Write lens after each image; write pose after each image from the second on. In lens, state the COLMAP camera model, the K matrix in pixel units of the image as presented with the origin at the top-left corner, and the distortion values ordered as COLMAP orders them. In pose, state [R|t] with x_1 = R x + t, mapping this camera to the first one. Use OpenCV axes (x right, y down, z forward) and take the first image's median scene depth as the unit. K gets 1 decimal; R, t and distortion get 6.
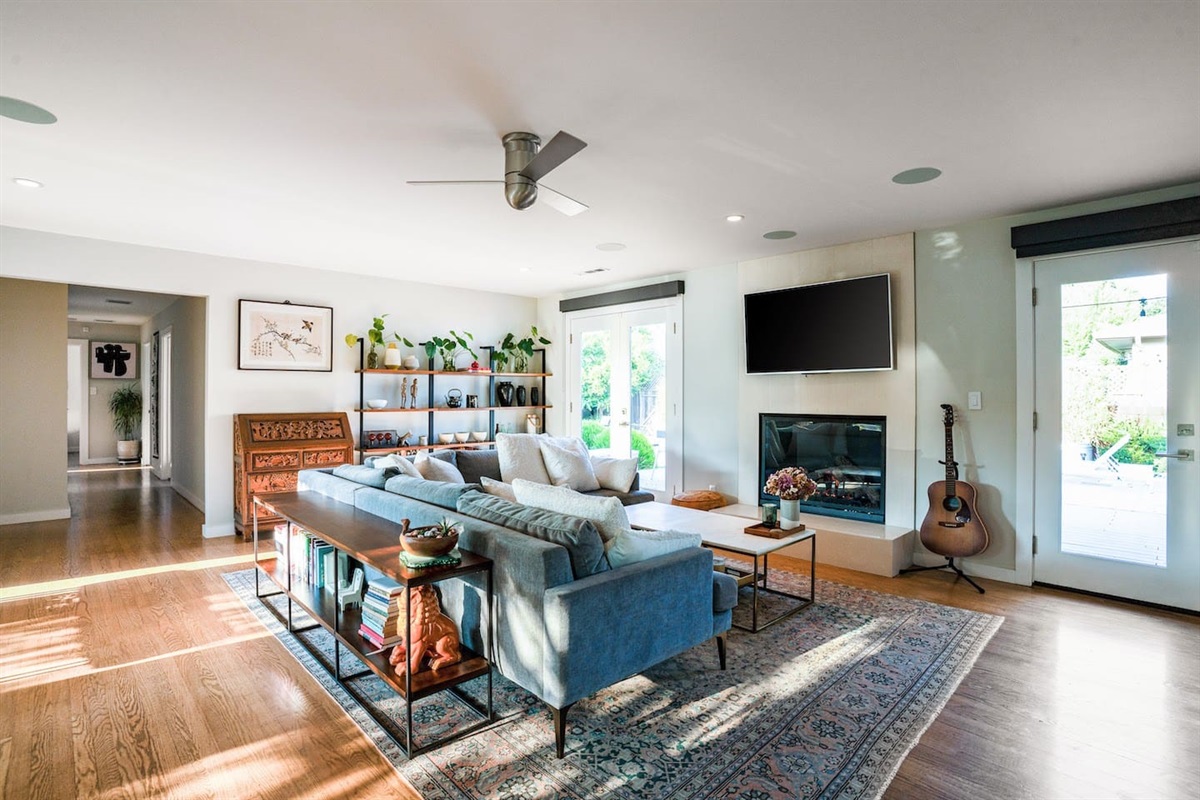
lens RADIAL K [[593.0, 0, 597.1], [0, 593.0, 395.6], [0, 0, 1]] dist [-0.075331, 0.034066]
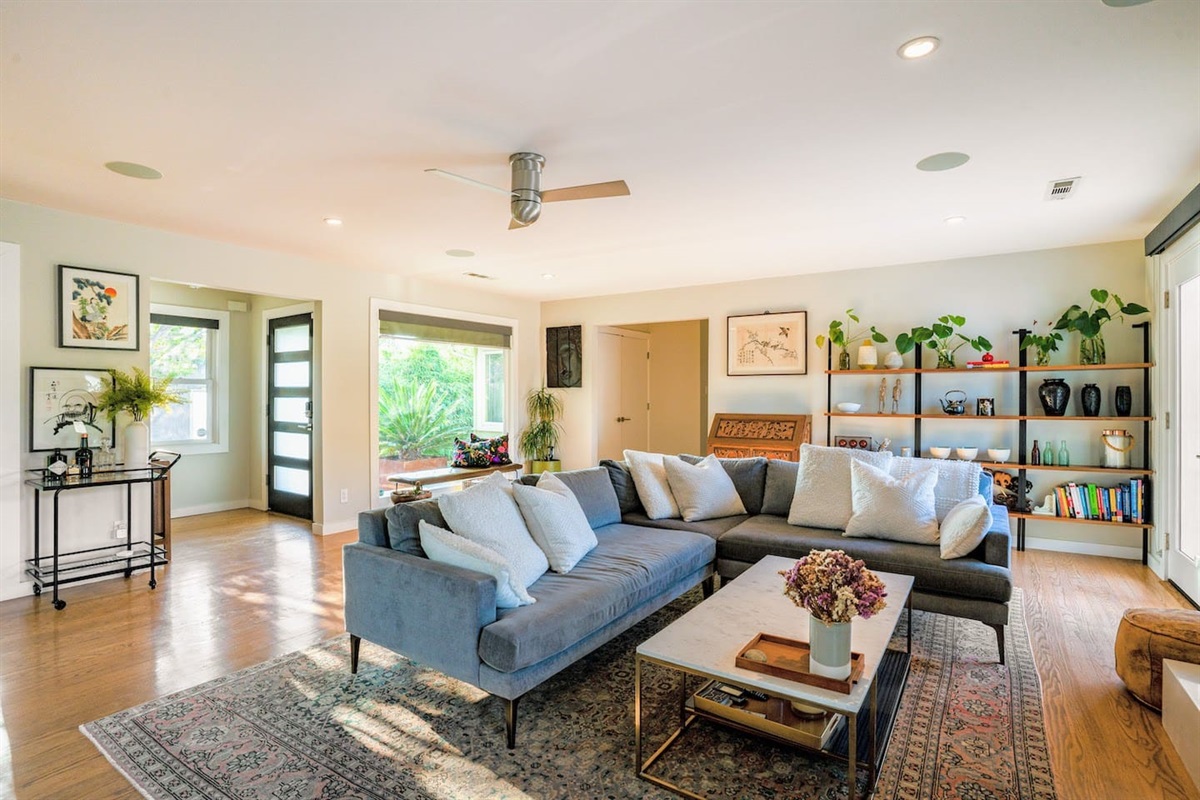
lens RADIAL K [[593.0, 0, 597.1], [0, 593.0, 395.6], [0, 0, 1]] dist [-0.075331, 0.034066]
pose [[0.206133, -0.001338, -0.978523, 0.455122], [-0.005167, 0.999984, -0.002455, -0.000245], [0.978510, 0.005562, 0.206123, 0.432996]]
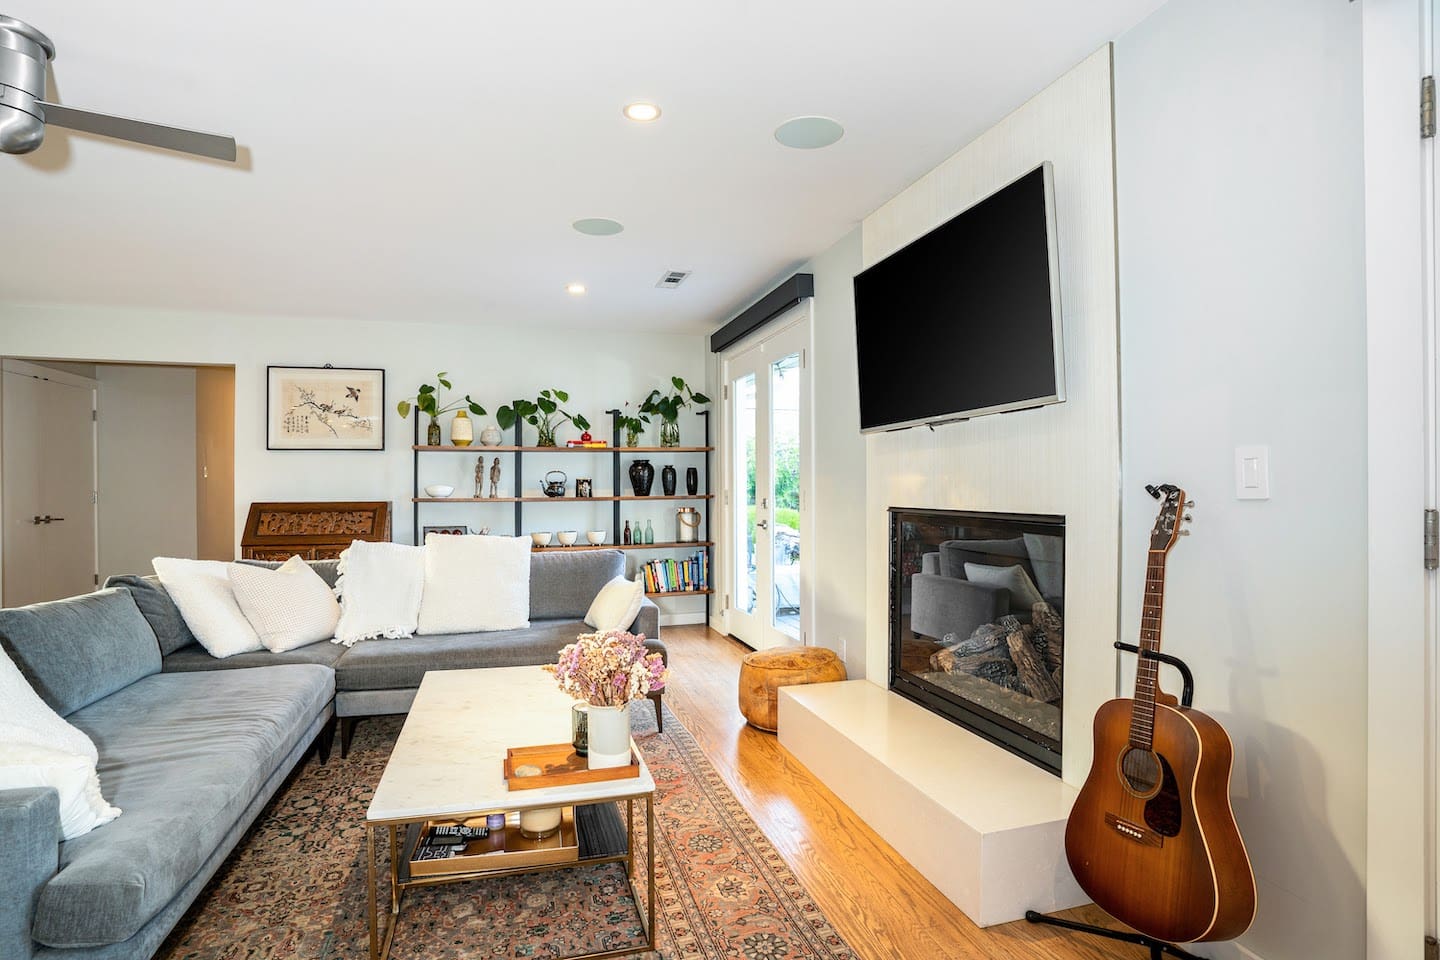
lens RADIAL K [[740.8, 0, 716.0], [0, 740.8, 484.3], [0, 0, 1]] dist [-0.072988, 0.039492]
pose [[0.883543, -0.005483, -0.468319, 0.397766], [0.003833, 0.999983, -0.004476, 0.010911], [0.468335, 0.002159, 0.883548, 0.333927]]
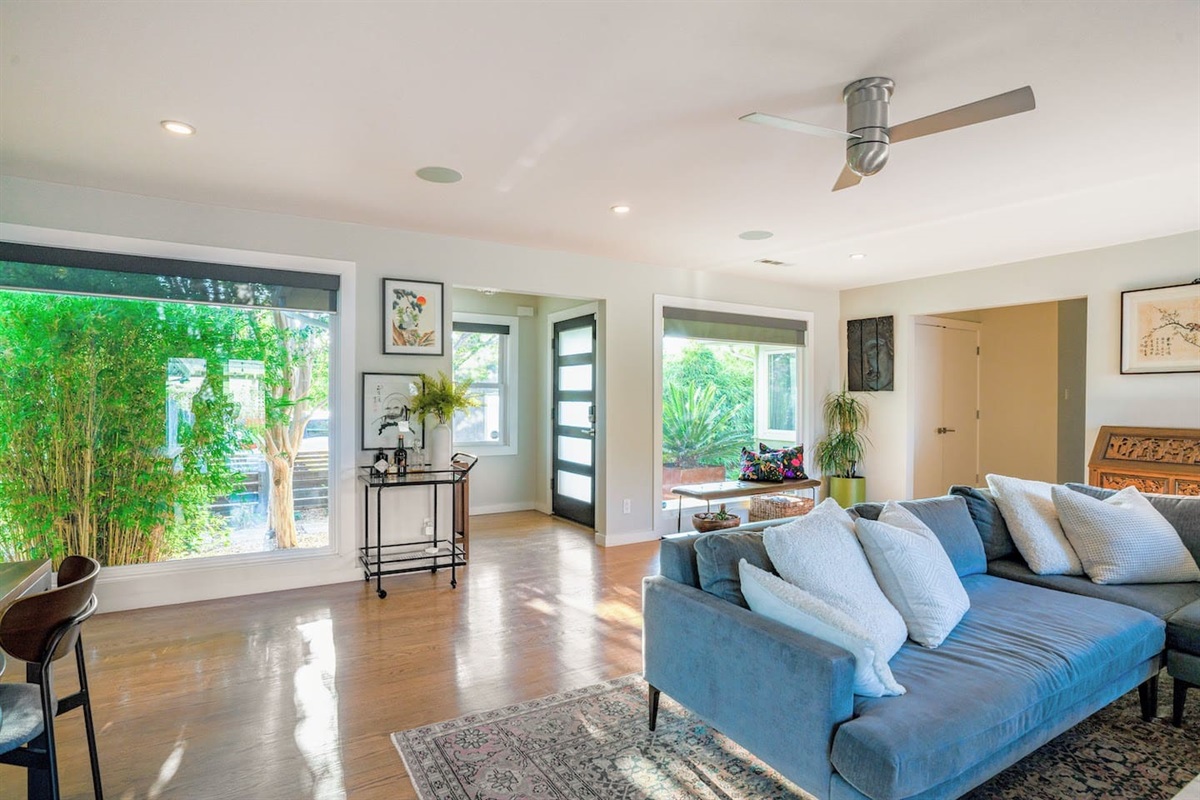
lens RADIAL K [[617.3, 0, 596.7], [0, 617.3, 403.6], [0, 0, 1]] dist [-0.072988, 0.039492]
pose [[-0.225568, 0.004158, -0.974219, 0.369761], [-0.009364, 0.999935, 0.006435, -0.000146], [0.974182, 0.010574, -0.225514, 0.394051]]
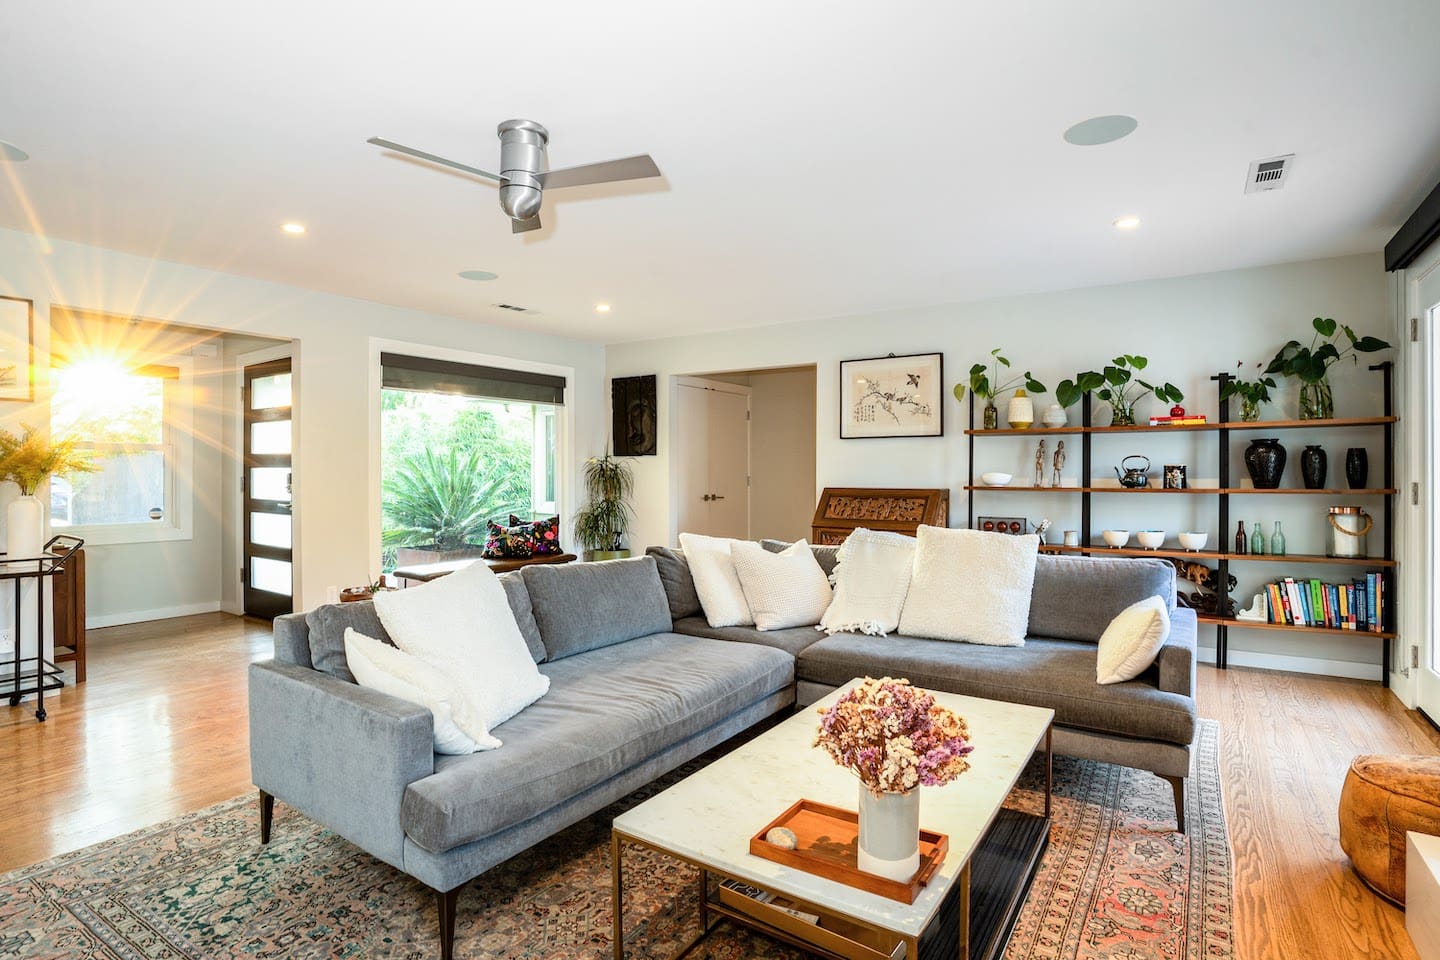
lens RADIAL K [[734.6, 0, 713.3], [0, 734.6, 472.3], [0, 0, 1]] dist [-0.074695, 0.033421]
pose [[0.207131, -0.001636, -0.978312, 0.412380], [-0.004135, 0.999988, -0.002547, 0.009829], [0.978304, 0.004573, 0.207122, 0.502233]]
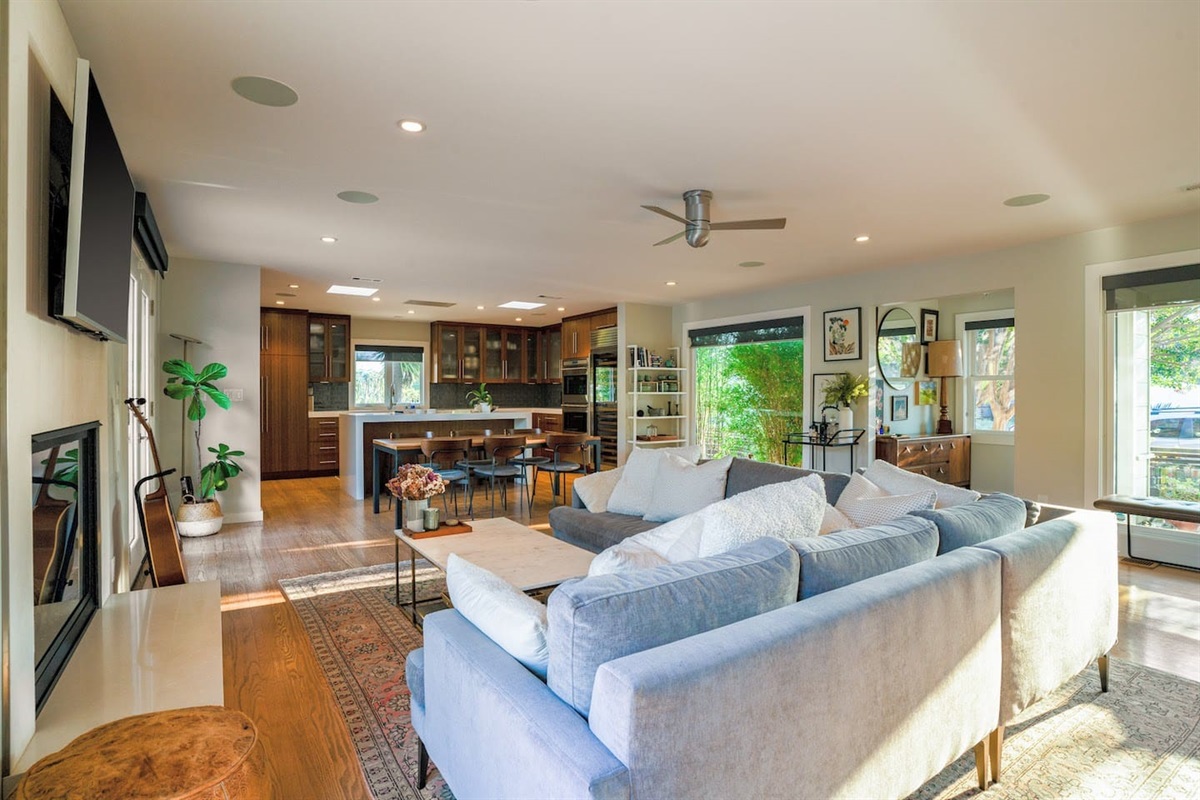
lens RADIAL K [[593.0, 0, 597.1], [0, 593.0, 395.6], [0, 0, 1]] dist [-0.075331, 0.034066]
pose [[-0.983335, -0.002208, 0.181788, -0.071470], [-0.001097, 0.999980, 0.006216, 0.004568], [-0.181798, 0.005913, -0.983318, 1.124920]]
